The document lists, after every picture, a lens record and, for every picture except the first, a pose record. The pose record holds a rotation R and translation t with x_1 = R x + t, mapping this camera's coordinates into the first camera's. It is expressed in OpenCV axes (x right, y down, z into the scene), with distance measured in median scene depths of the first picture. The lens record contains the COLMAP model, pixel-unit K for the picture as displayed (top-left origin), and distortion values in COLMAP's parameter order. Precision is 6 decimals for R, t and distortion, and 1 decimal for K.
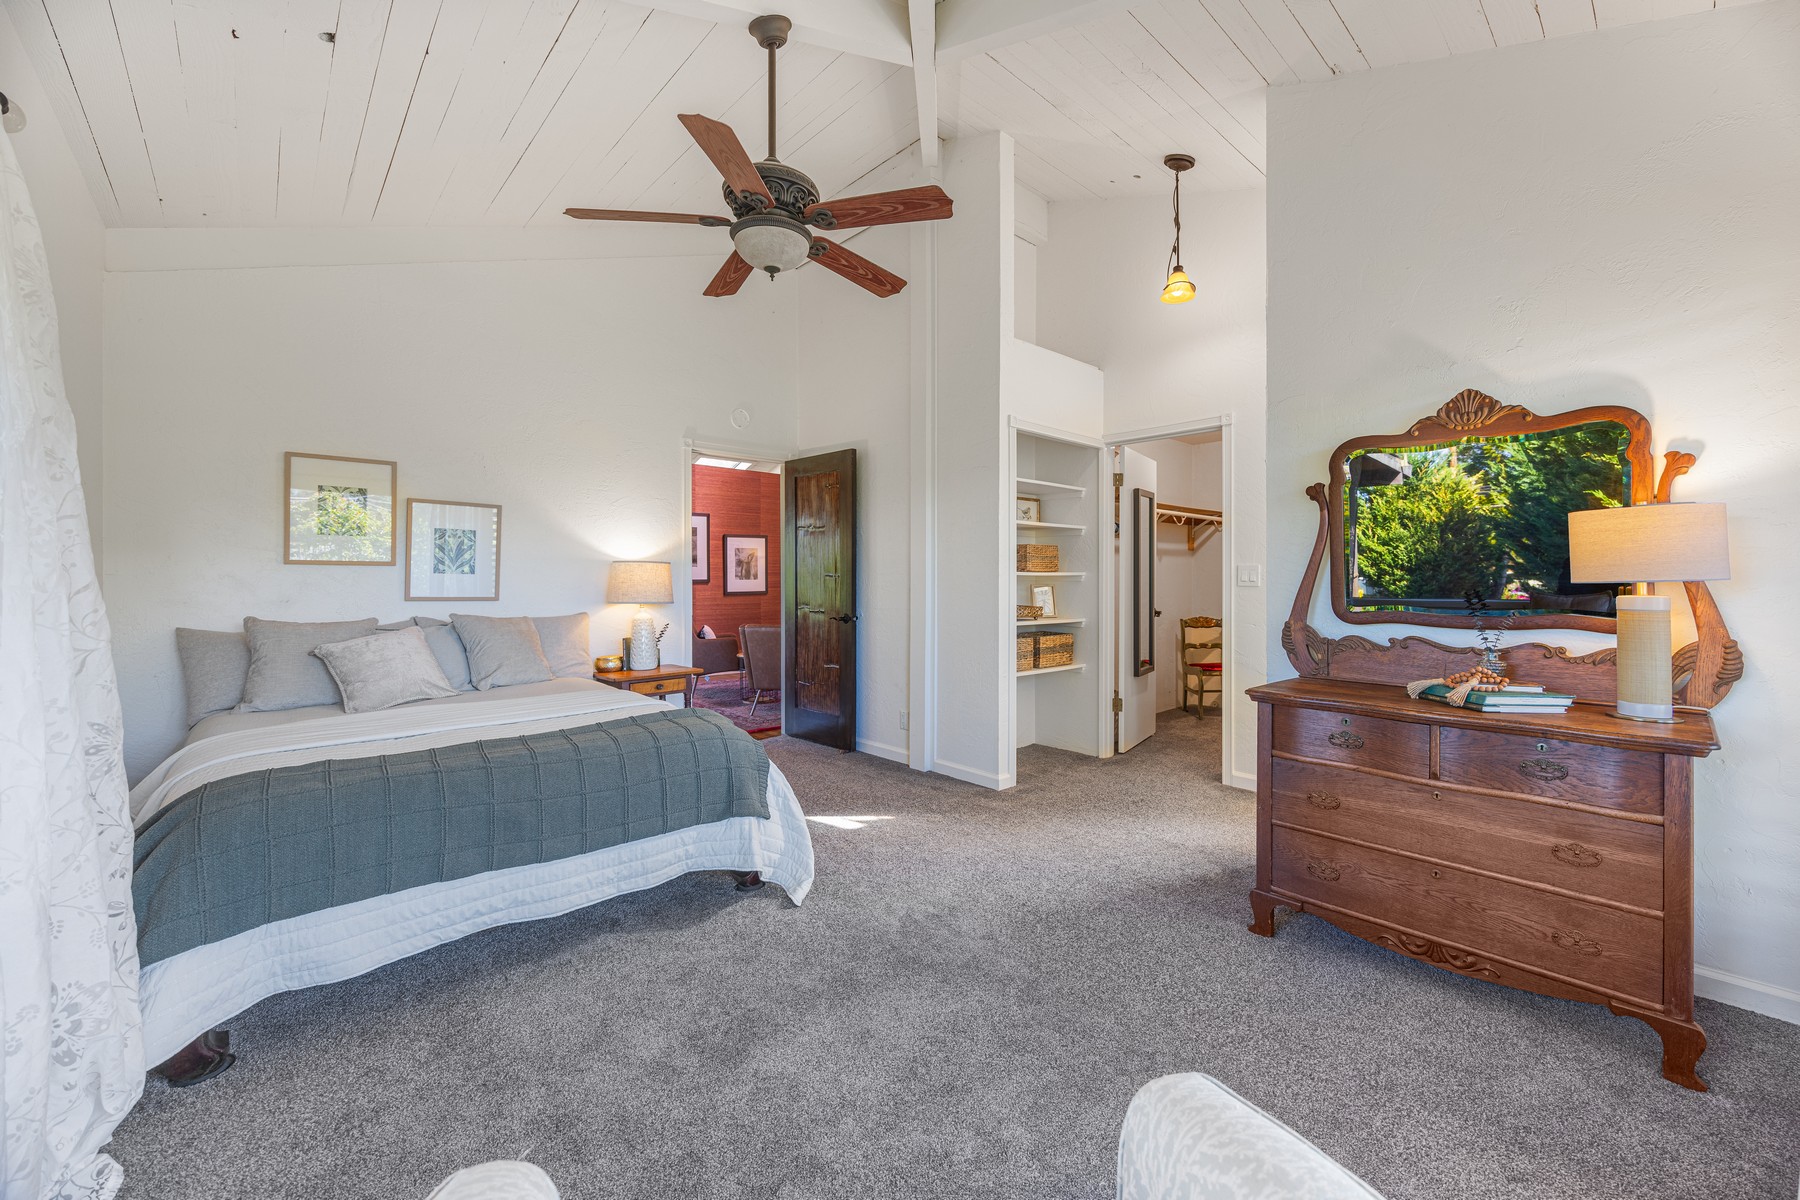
lens RADIAL K [[706.0, 0, 912.8], [0, 706.0, 580.8], [0, 0, 1]] dist [-0.001490, -0.000266]
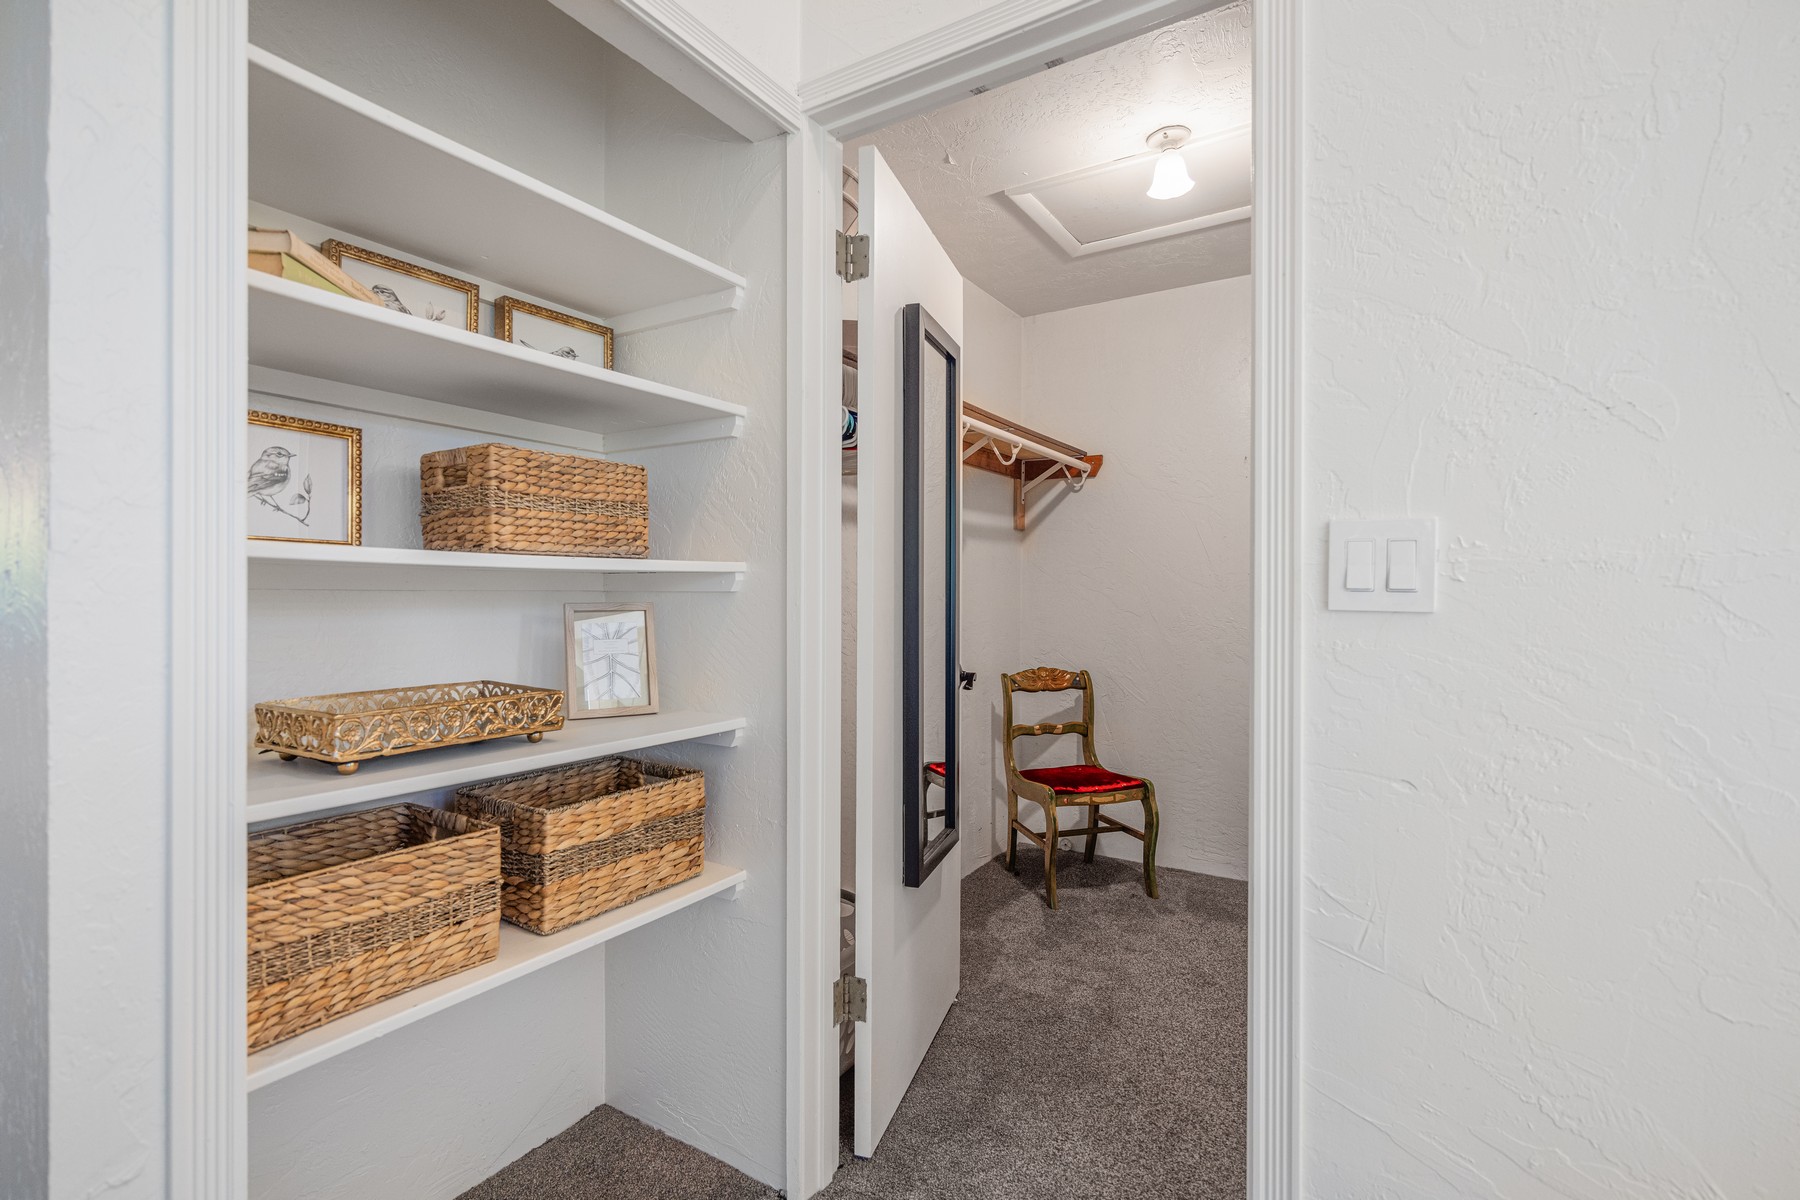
lens RADIAL K [[843.9, 0, 893.4], [0, 843.9, 595.6], [0, 0, 1]] dist [-0.009387, -0.000070]
pose [[0.960734, -0.000750, 0.277469, 0.204478], [0.000335, 0.999999, 0.001545, 0.001645], [-0.277470, -0.001392, 0.960733, 0.639799]]
